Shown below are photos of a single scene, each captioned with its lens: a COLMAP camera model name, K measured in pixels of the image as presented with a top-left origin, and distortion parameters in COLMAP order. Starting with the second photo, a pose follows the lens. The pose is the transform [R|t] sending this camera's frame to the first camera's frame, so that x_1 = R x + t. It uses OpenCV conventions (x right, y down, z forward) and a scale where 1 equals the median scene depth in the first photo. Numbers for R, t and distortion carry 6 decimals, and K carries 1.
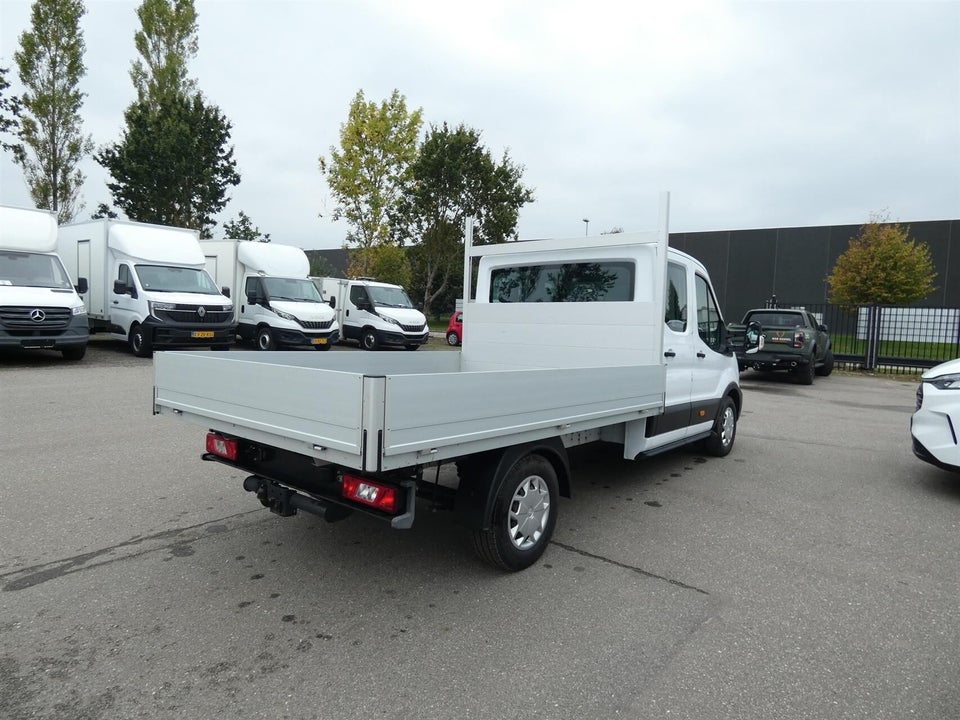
lens RADIAL K [[575.9, 0, 480.0], [0, 575.9, 360.0], [0, 0, 1]] dist [-0.005457, -0.000437]
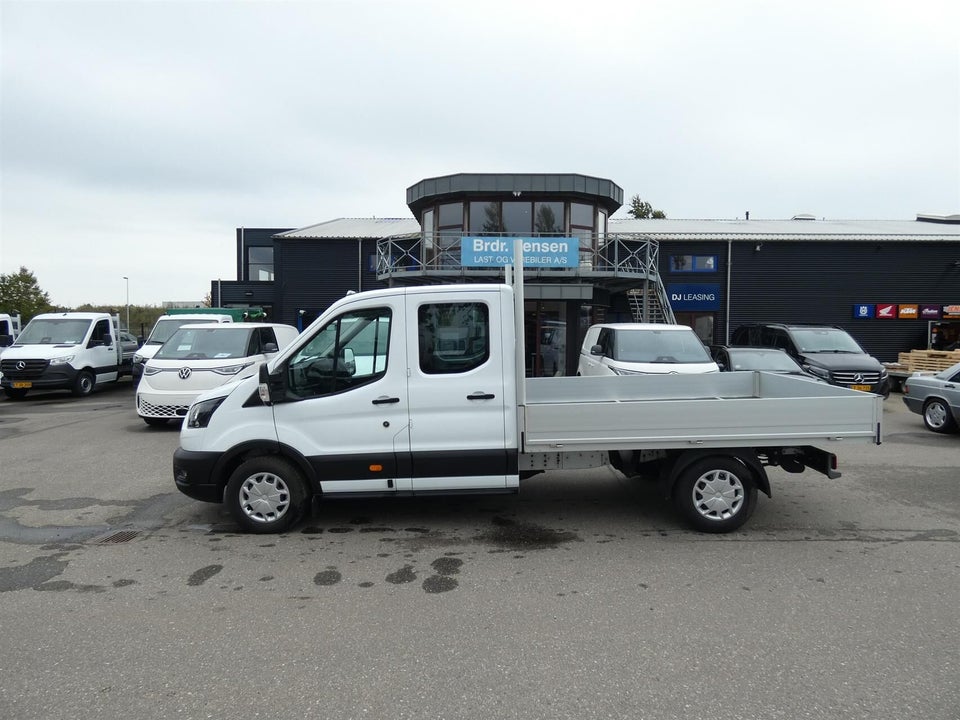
lens RADIAL K [[575.9, 0, 480.0], [0, 575.9, 360.0], [0, 0, 1]] dist [-0.005457, -0.000437]
pose [[-0.636534, -0.071434, 0.767934, -0.975363], [0.039501, 0.991375, 0.124961, -0.291917], [-0.770237, 0.109876, -0.628222, 2.492414]]
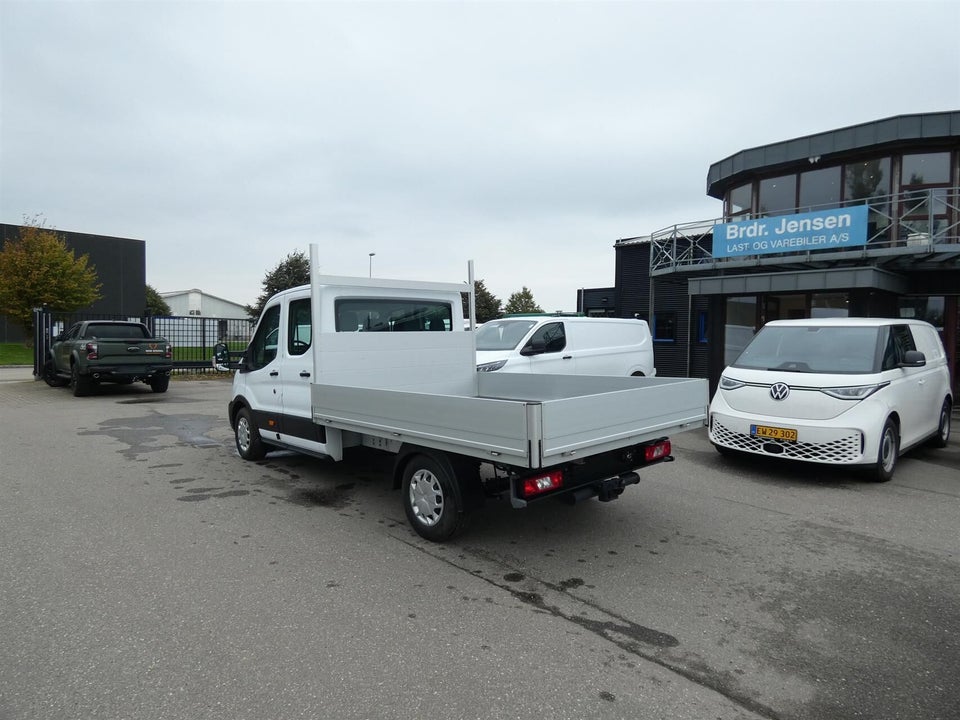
lens RADIAL K [[575.9, 0, 480.0], [0, 575.9, 360.0], [0, 0, 1]] dist [-0.005457, -0.000437]
pose [[0.139140, -0.073137, 0.987568, -1.496457], [0.073717, 0.995267, 0.063321, -0.150833], [-0.987525, 0.063990, 0.143873, 0.948468]]
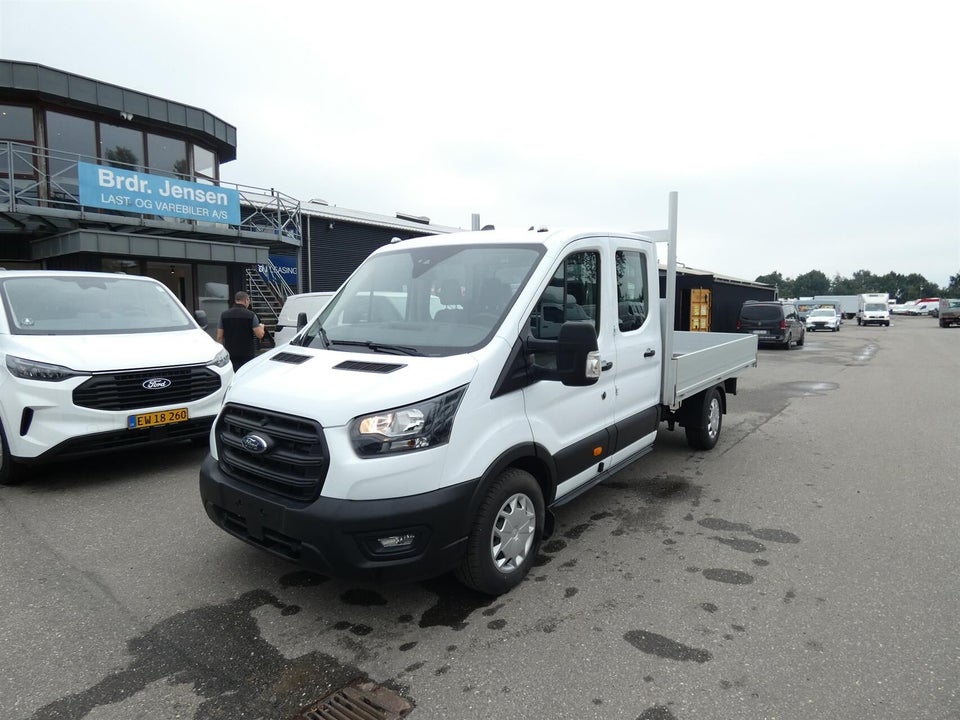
lens RADIAL K [[575.9, 0, 480.0], [0, 575.9, 360.0], [0, 0, 1]] dist [-0.005457, -0.000437]
pose [[-0.998475, -0.021384, -0.050888, 0.462333], [-0.029505, 0.985918, 0.164608, -0.224868], [0.046652, 0.165858, -0.985046, 2.885714]]
